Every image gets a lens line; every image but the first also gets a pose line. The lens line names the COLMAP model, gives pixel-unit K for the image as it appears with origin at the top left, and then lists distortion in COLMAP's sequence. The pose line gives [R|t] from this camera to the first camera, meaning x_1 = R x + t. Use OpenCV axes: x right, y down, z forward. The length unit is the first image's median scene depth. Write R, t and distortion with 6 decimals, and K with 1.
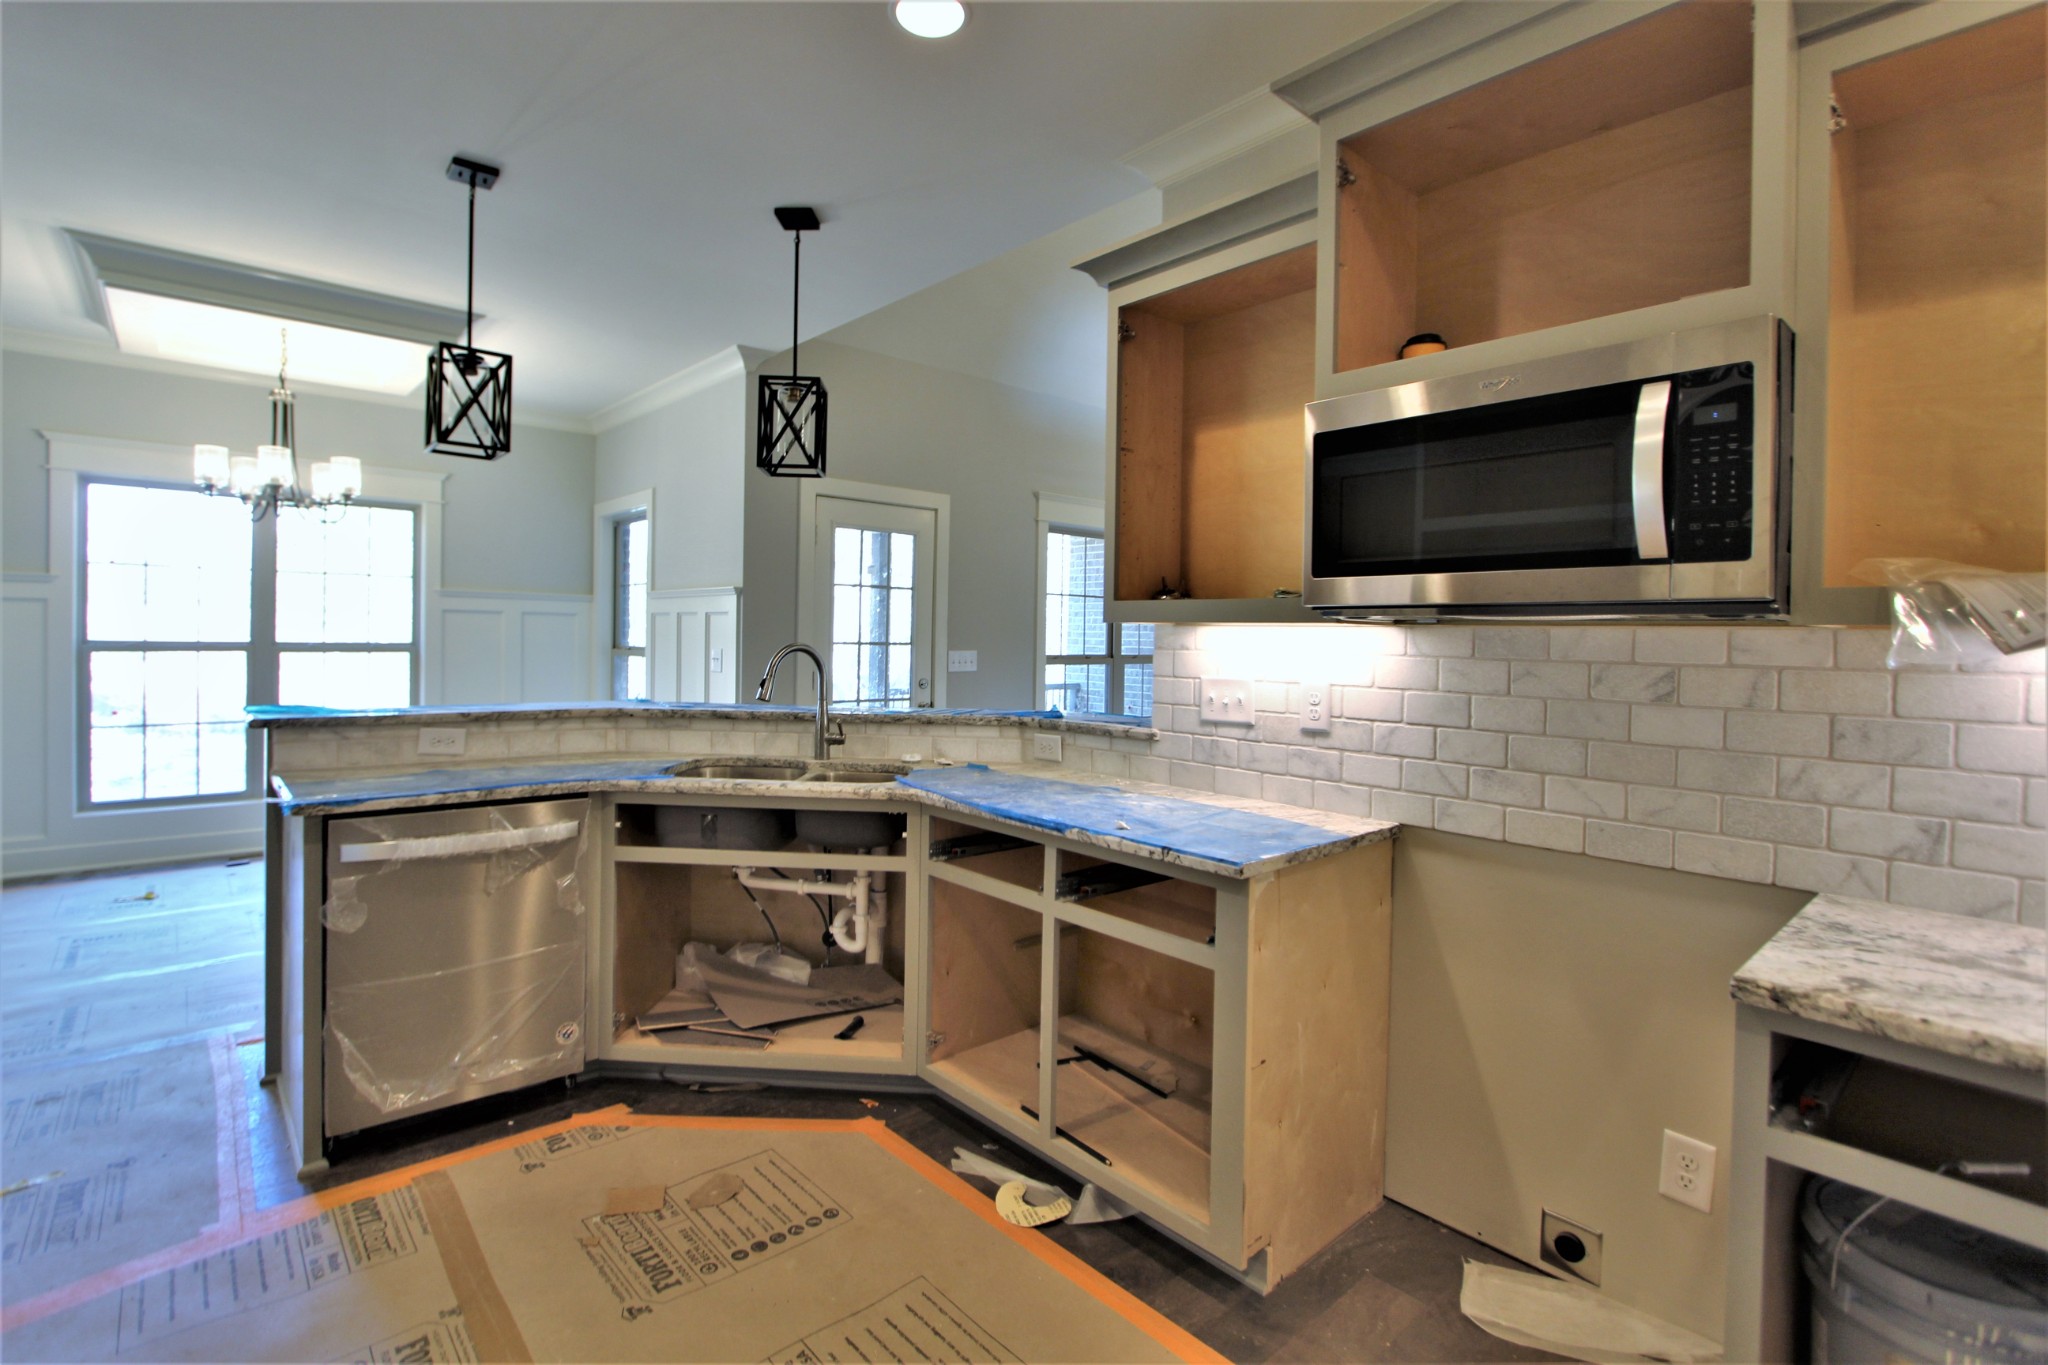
lens RADIAL K [[953.9, 0, 993.4], [0, 953.9, 645.3], [0, 0, 1]] dist [-0.014411, 0.000851]
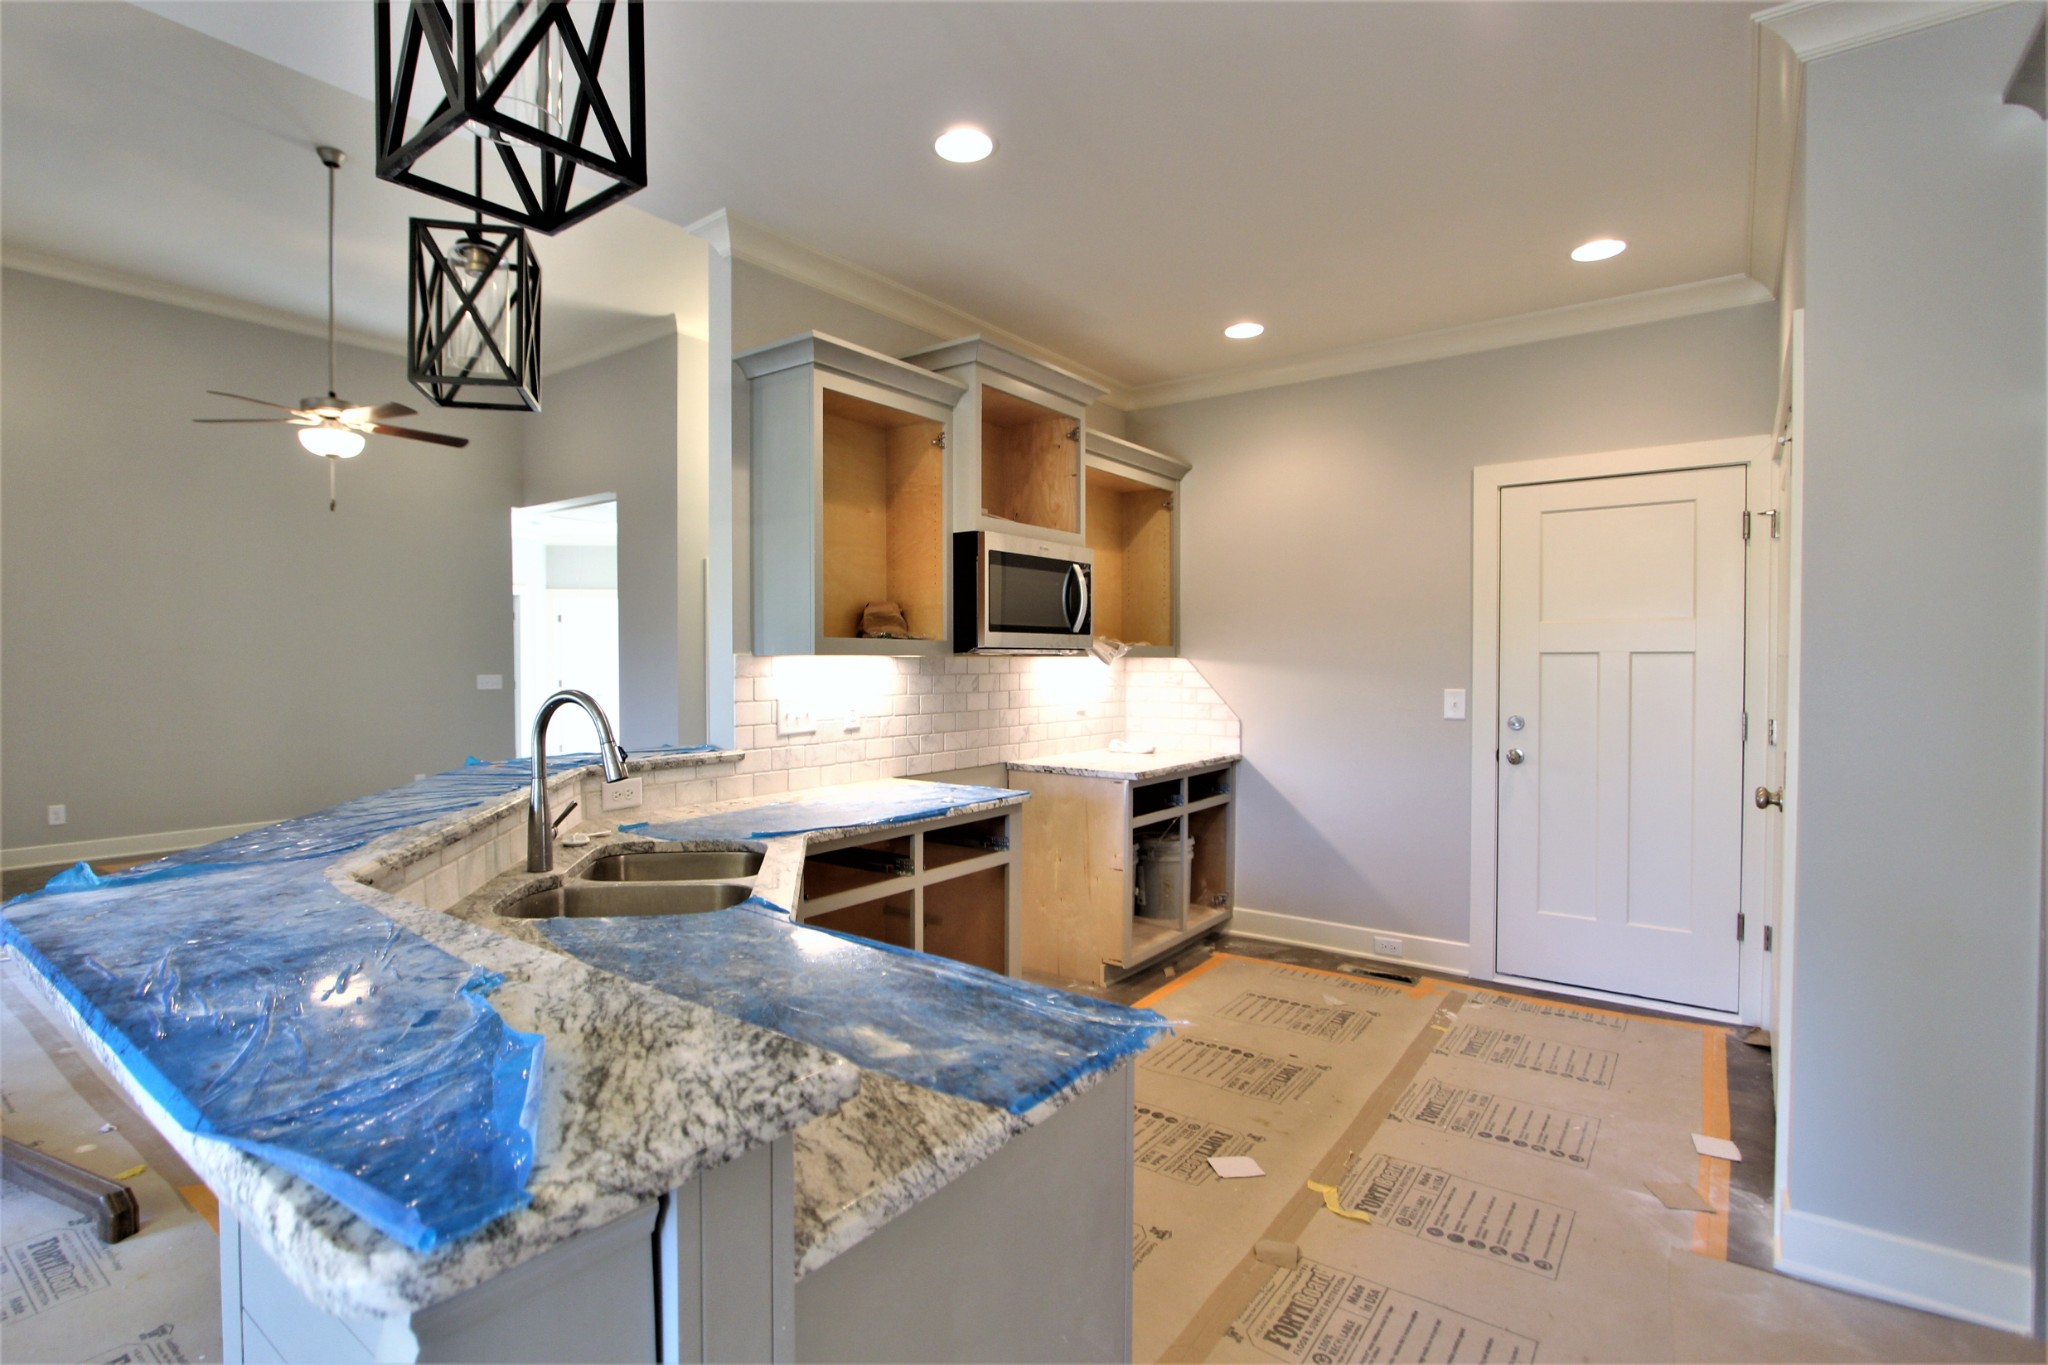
lens RADIAL K [[1000.4, 0, 941.4], [0, 1000.4, 677.9], [0, 0, 1]] dist [-0.016757, 0.000685]
pose [[-0.192687, -0.034111, 0.980667, -1.160693], [0.005973, 0.999336, 0.035934, -0.041177], [-0.981242, 0.012782, -0.192356, 1.139192]]
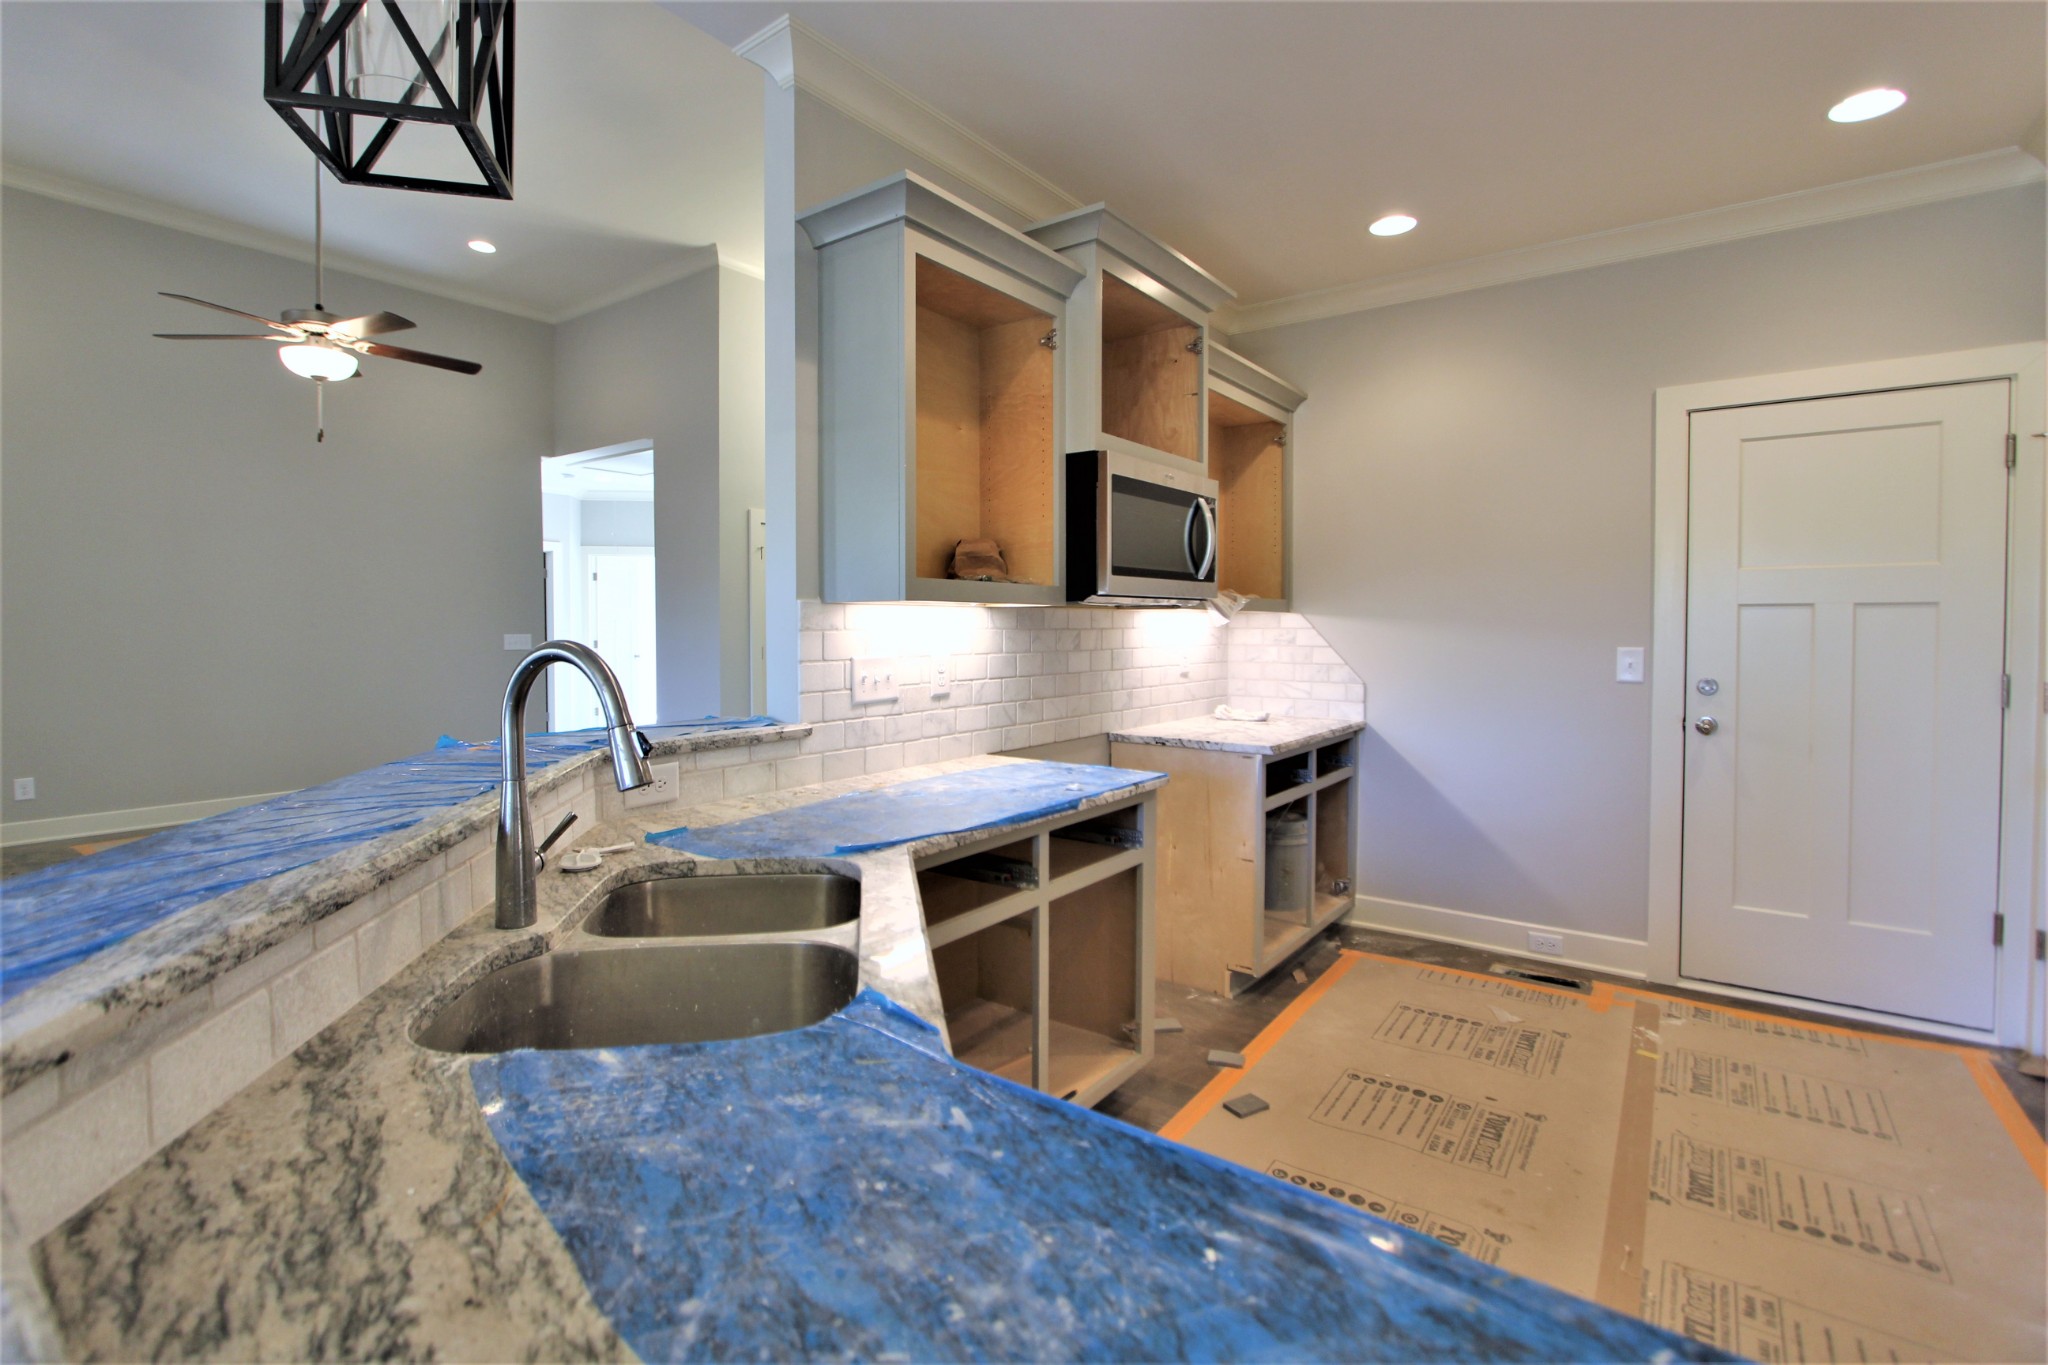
lens RADIAL K [[953.9, 0, 993.4], [0, 953.9, 645.3], [0, 0, 1]] dist [-0.014411, 0.000851]
pose [[-0.216976, -0.038876, 0.975403, -0.810306], [0.004795, 0.999152, 0.040889, -0.019361], [-0.976165, 0.013549, -0.216605, 1.170748]]
